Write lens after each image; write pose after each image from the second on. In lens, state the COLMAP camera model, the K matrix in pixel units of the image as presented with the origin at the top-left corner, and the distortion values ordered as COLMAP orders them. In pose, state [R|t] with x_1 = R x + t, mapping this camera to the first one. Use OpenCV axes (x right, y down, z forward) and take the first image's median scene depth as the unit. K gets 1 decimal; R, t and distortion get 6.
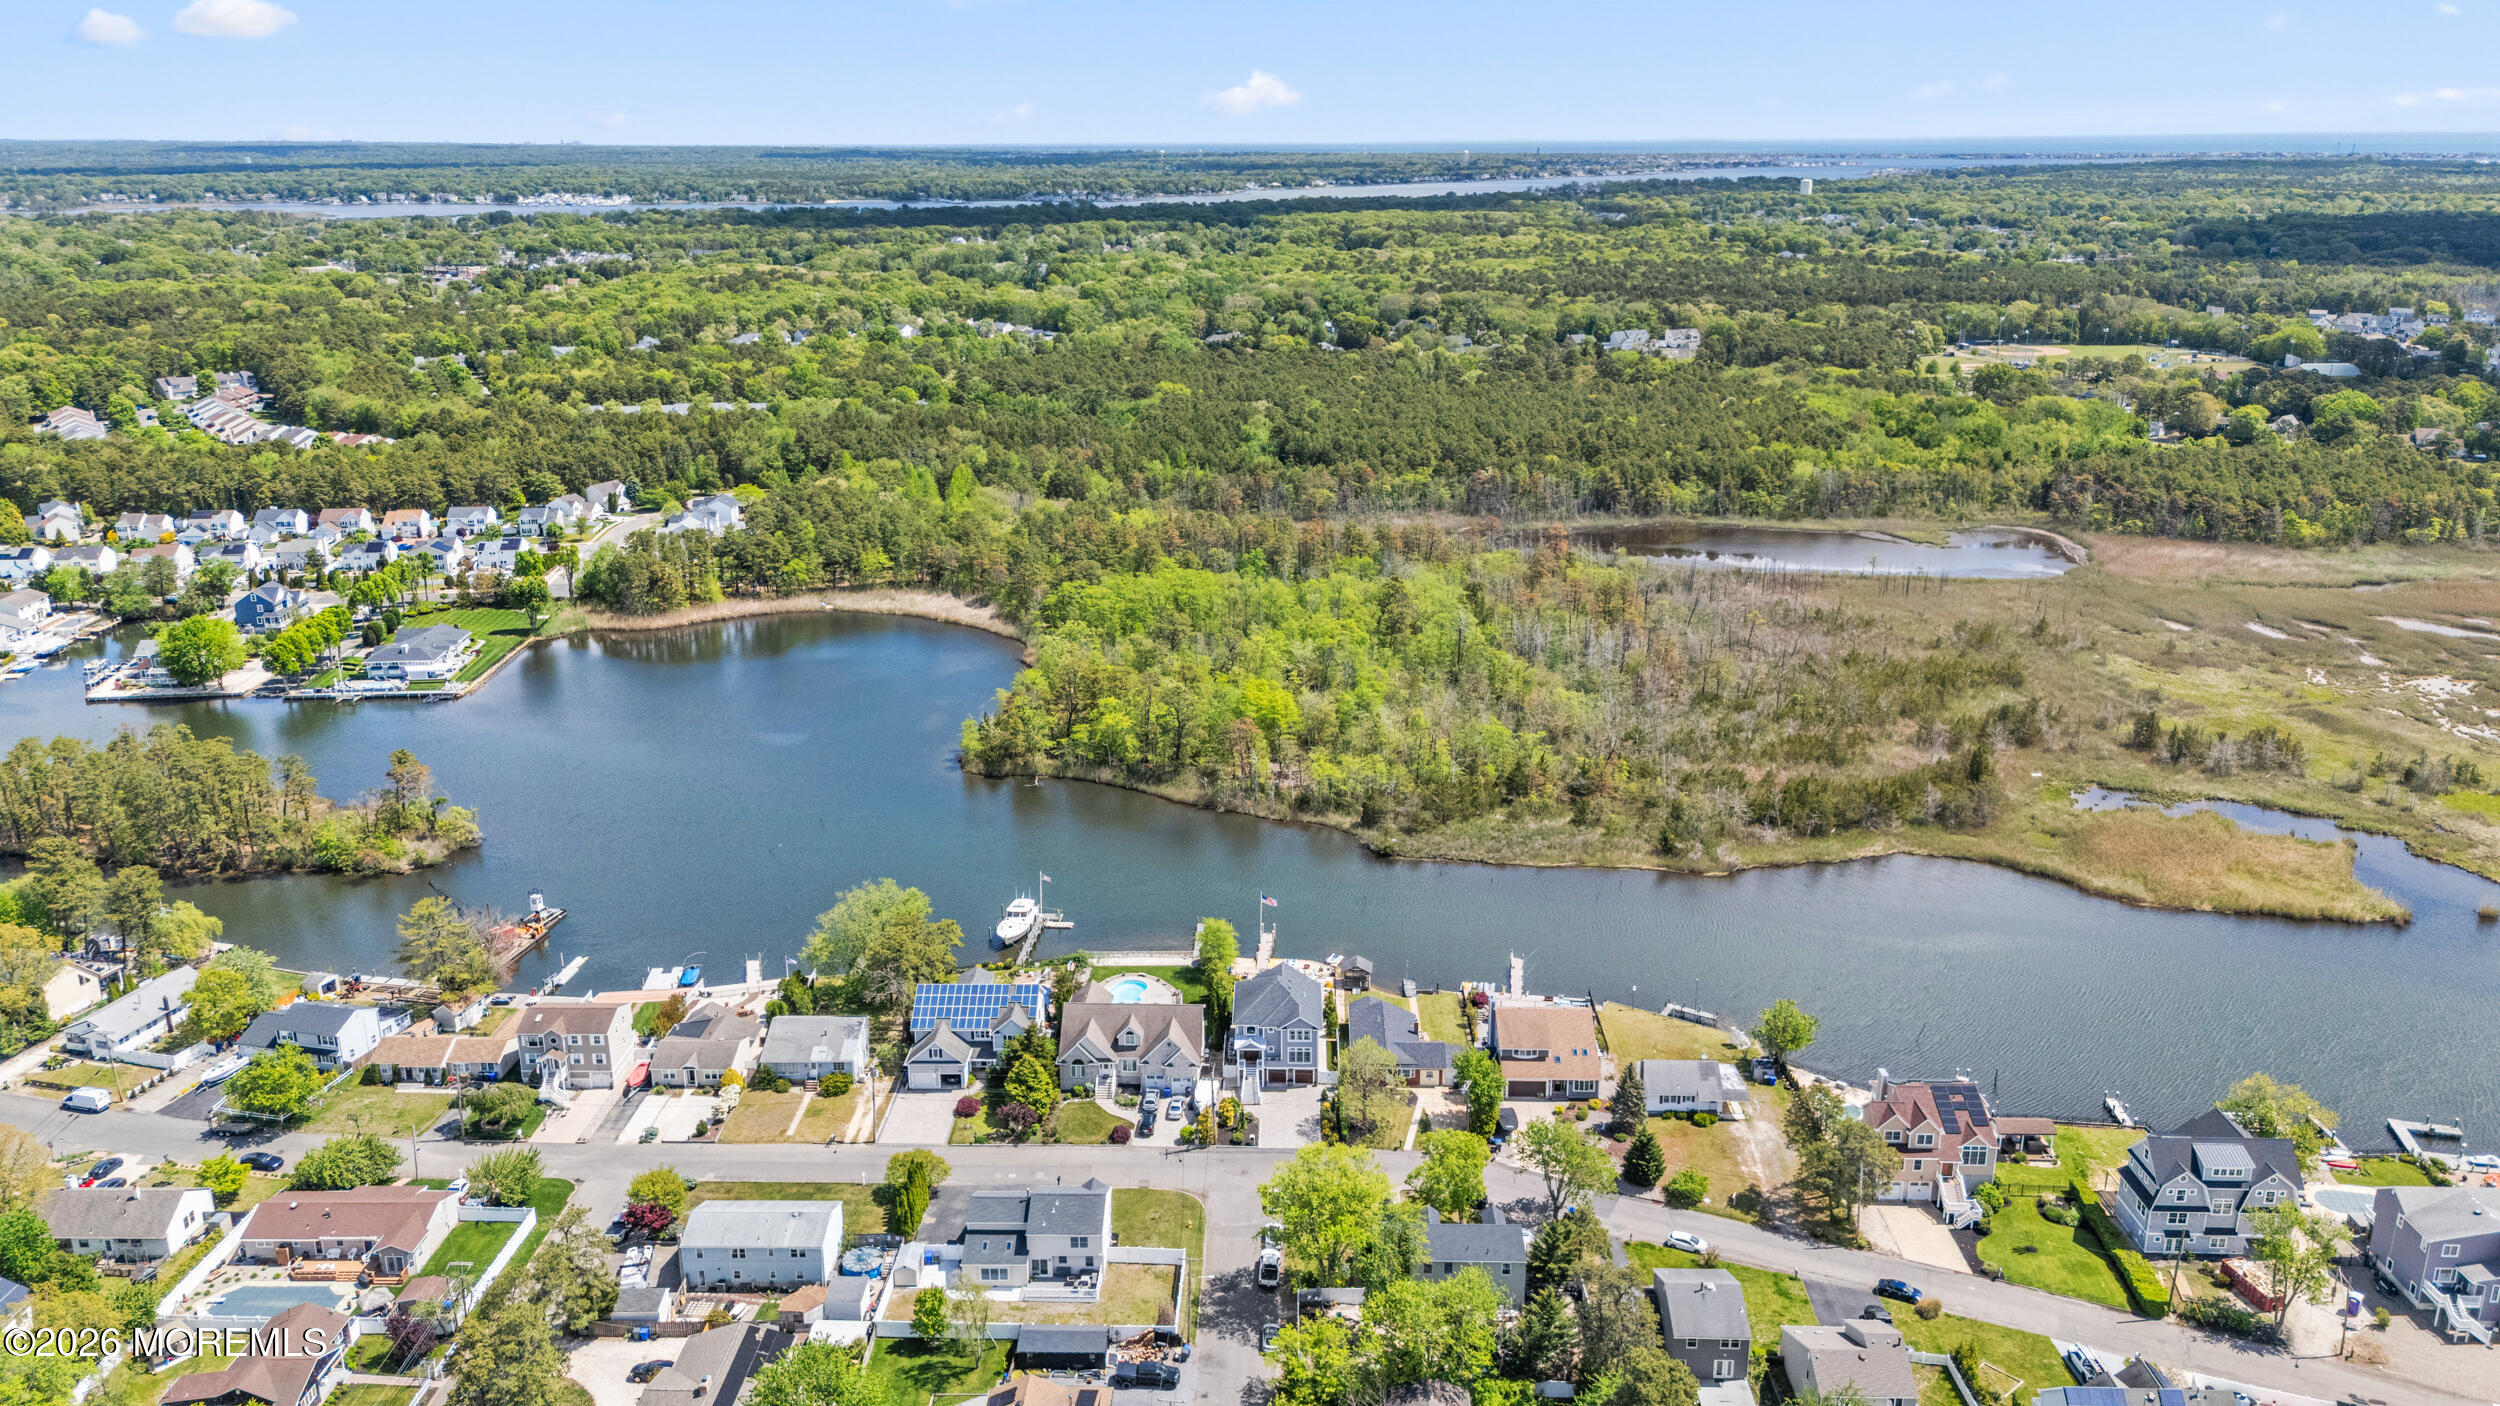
lens RADIAL K [[1871.7, 0, 1250.0], [0, 1871.7, 703.0], [0, 0, 1]] dist [0.299518, -0.000285]
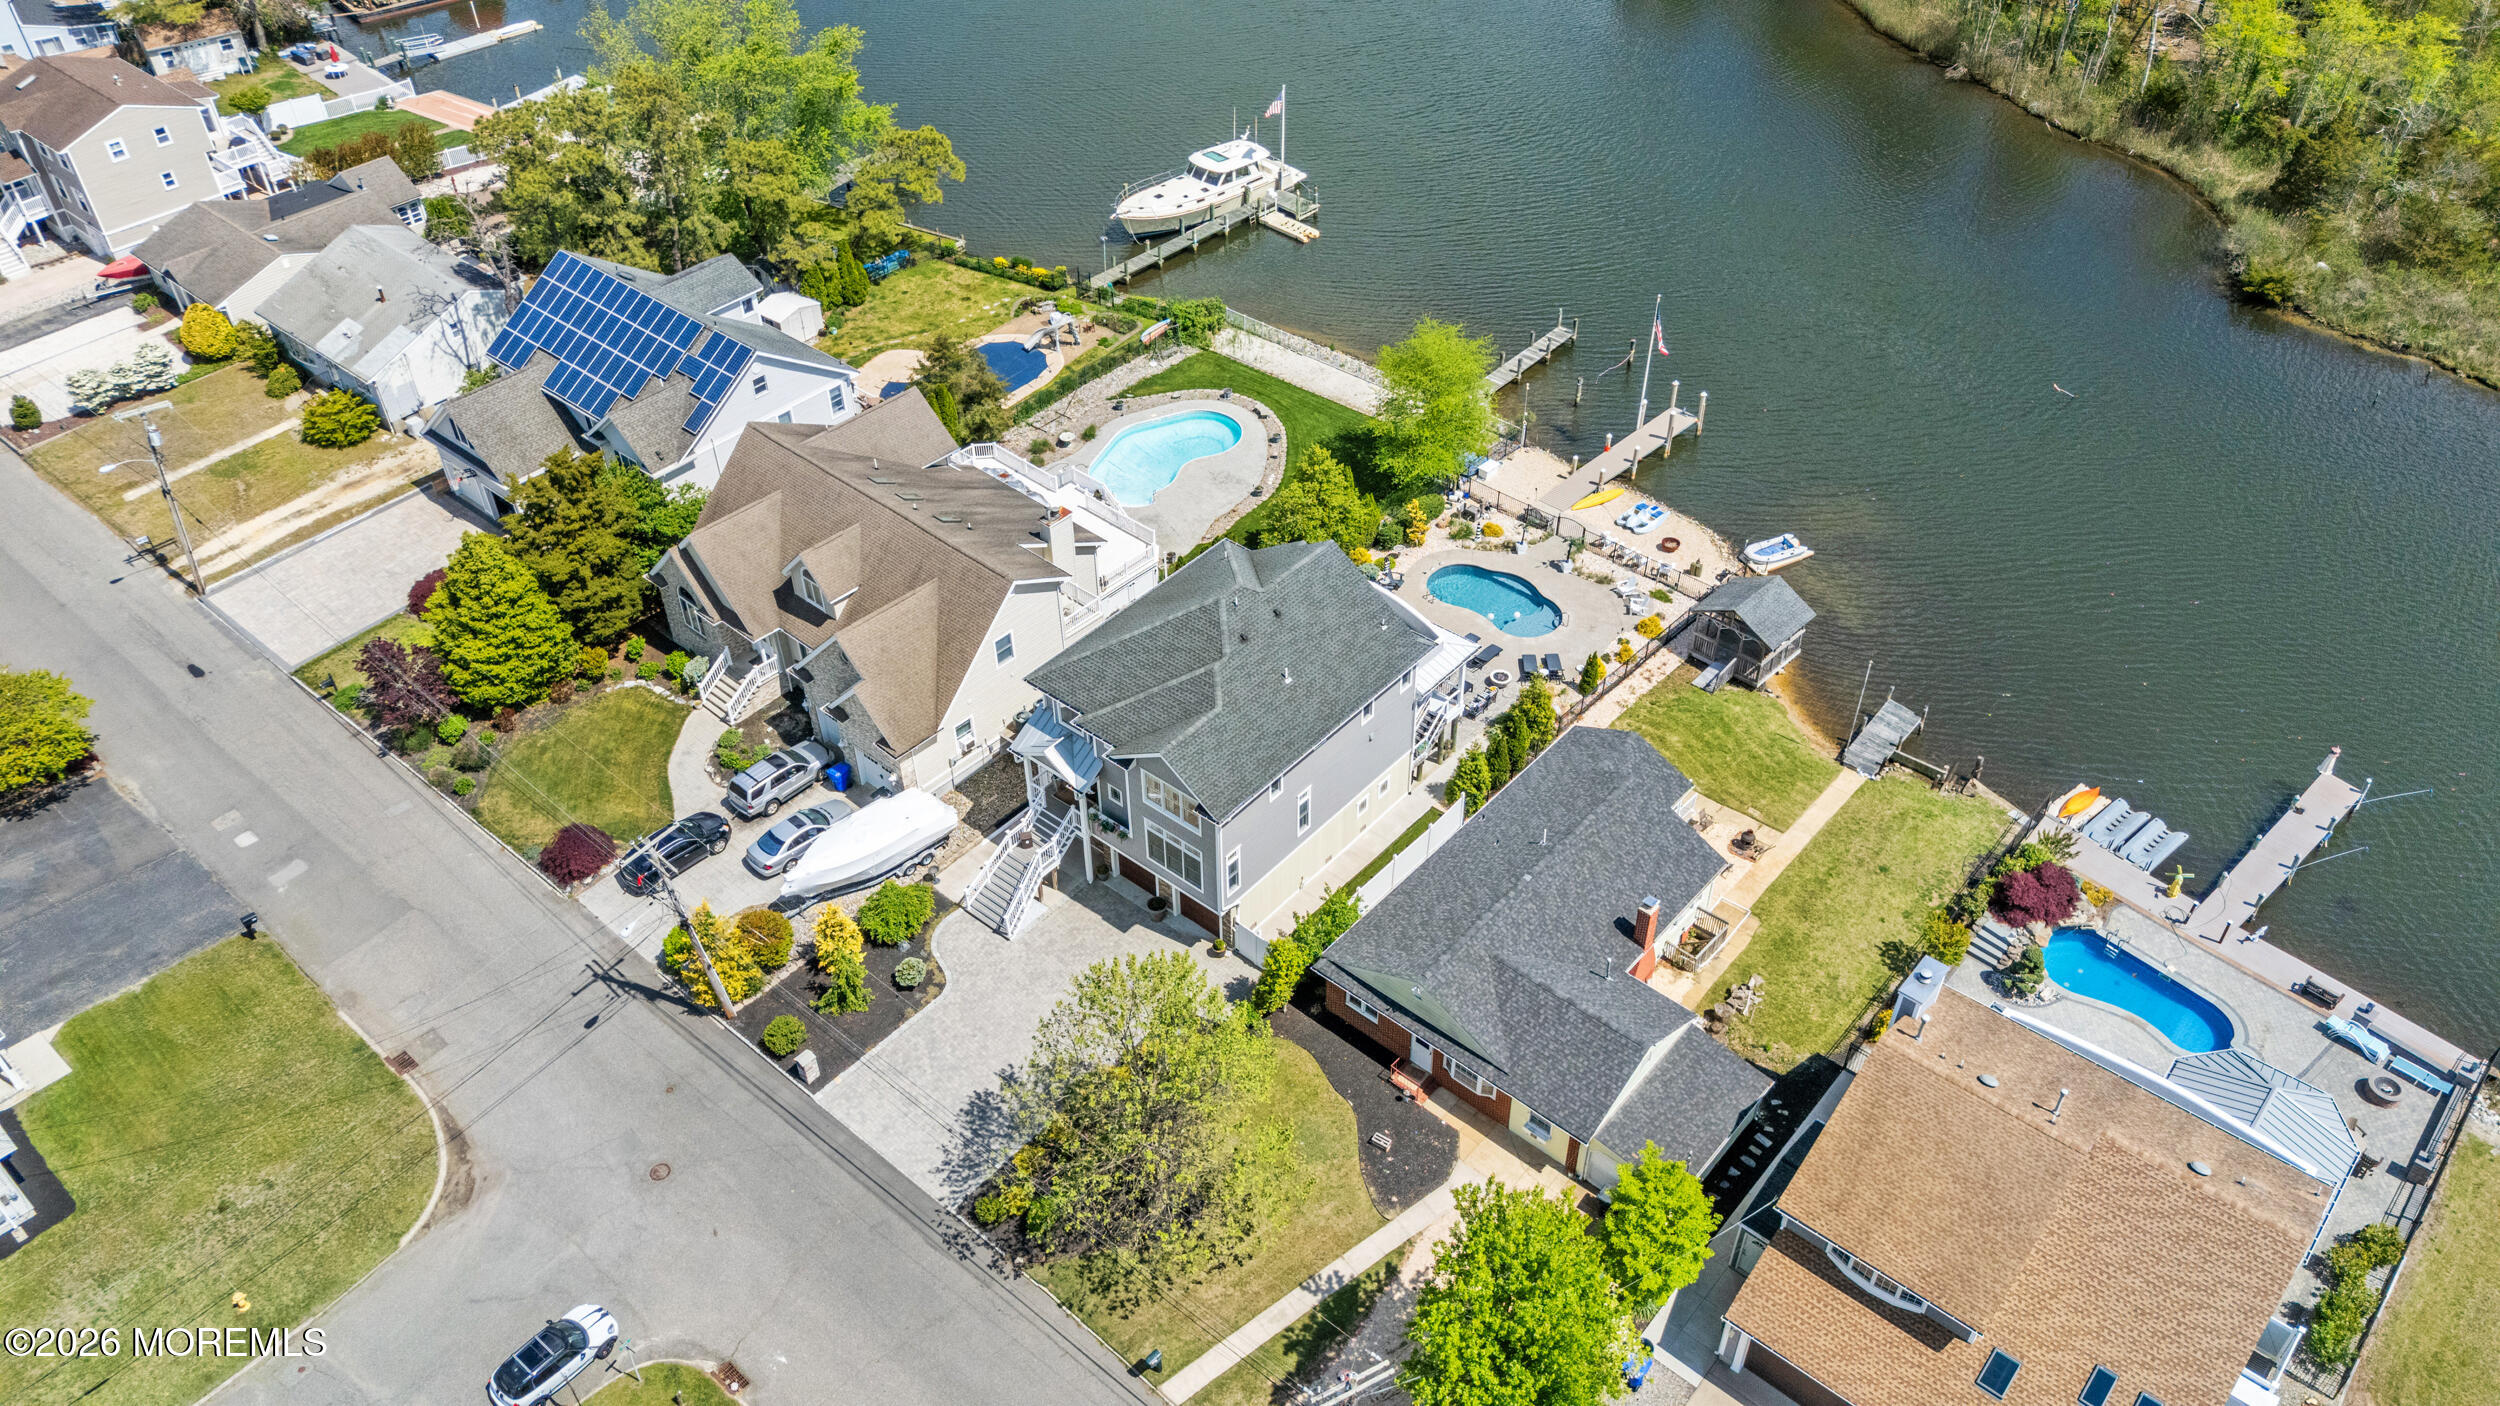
lens RADIAL K [[1855.8, 0, 1251.4], [0, 1855.8, 686.2], [0, 0, 1]] dist [0.075338, -0.066569]
pose [[0.775306, 0.406803, -0.483127, 0.166538], [-0.184353, 0.877393, 0.442940, 0.029009], [0.604081, -0.254348, 0.755244, 0.785815]]
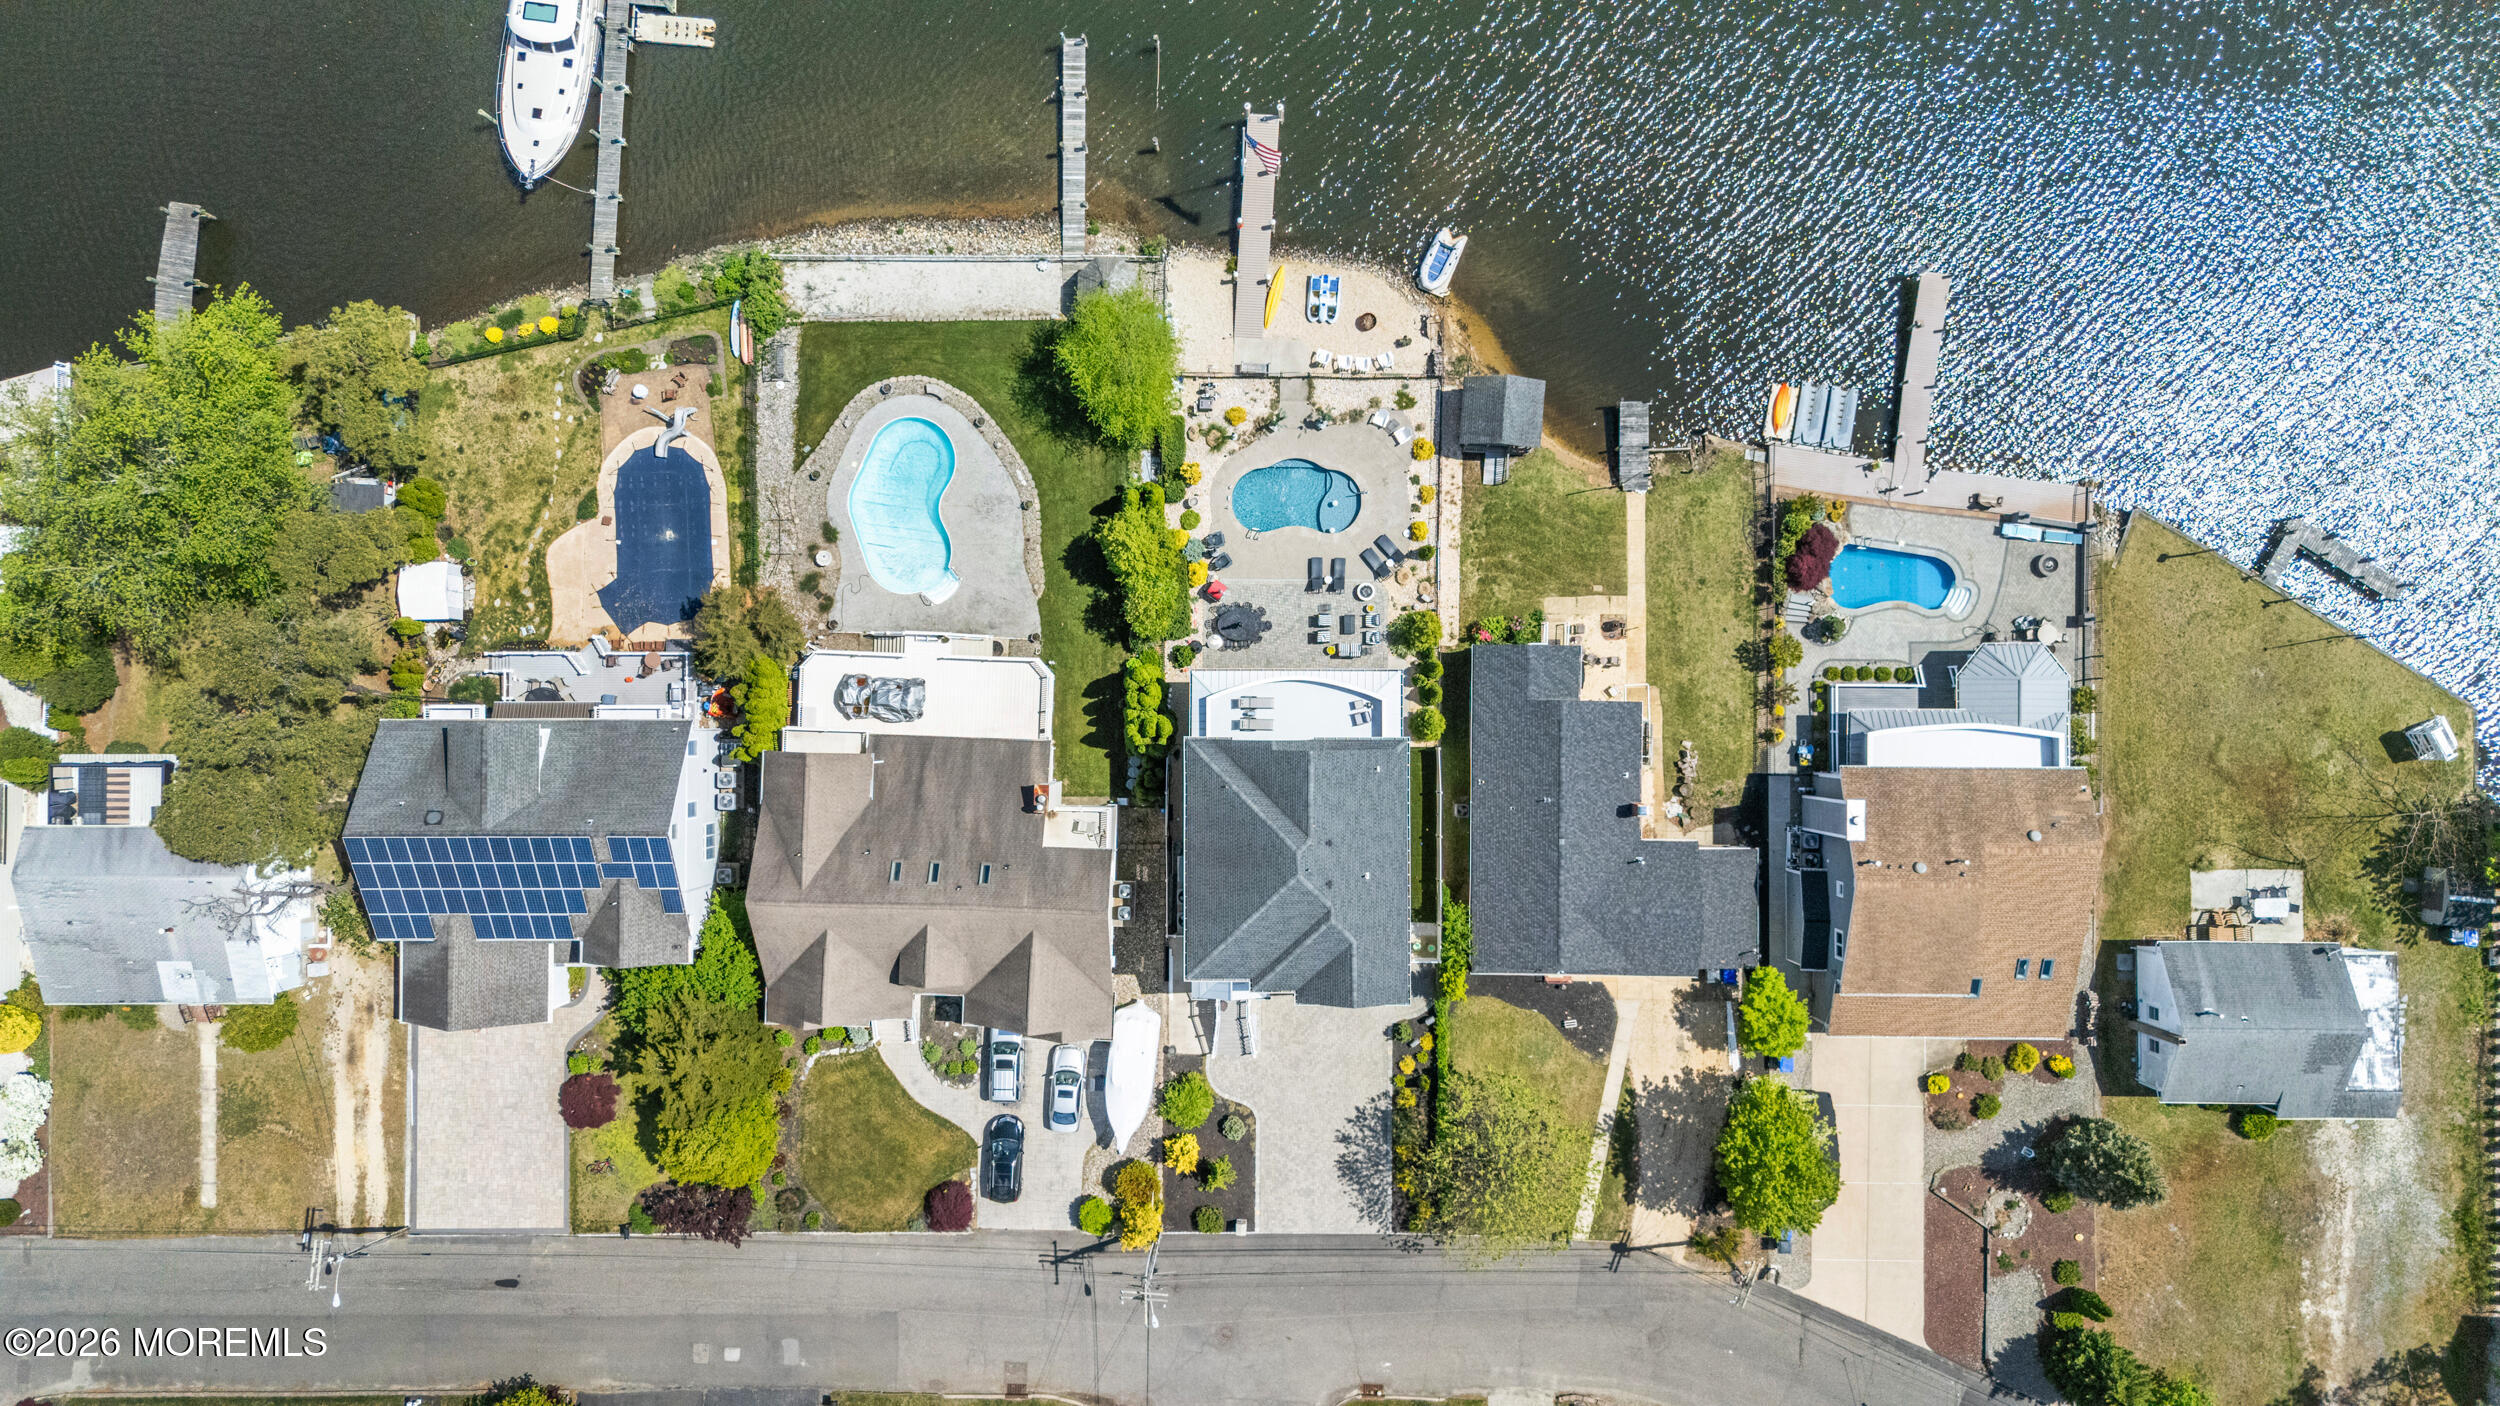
lens RADIAL K [[1855.8, 0, 1251.4], [0, 1855.8, 686.2], [0, 0, 1]] dist [0.075338, -0.066569]
pose [[0.999769, -0.021487, -0.000954, 0.006576], [0.007298, 0.297185, 0.954792, -0.220801], [-0.020232, -0.954578, 0.297273, 0.935523]]
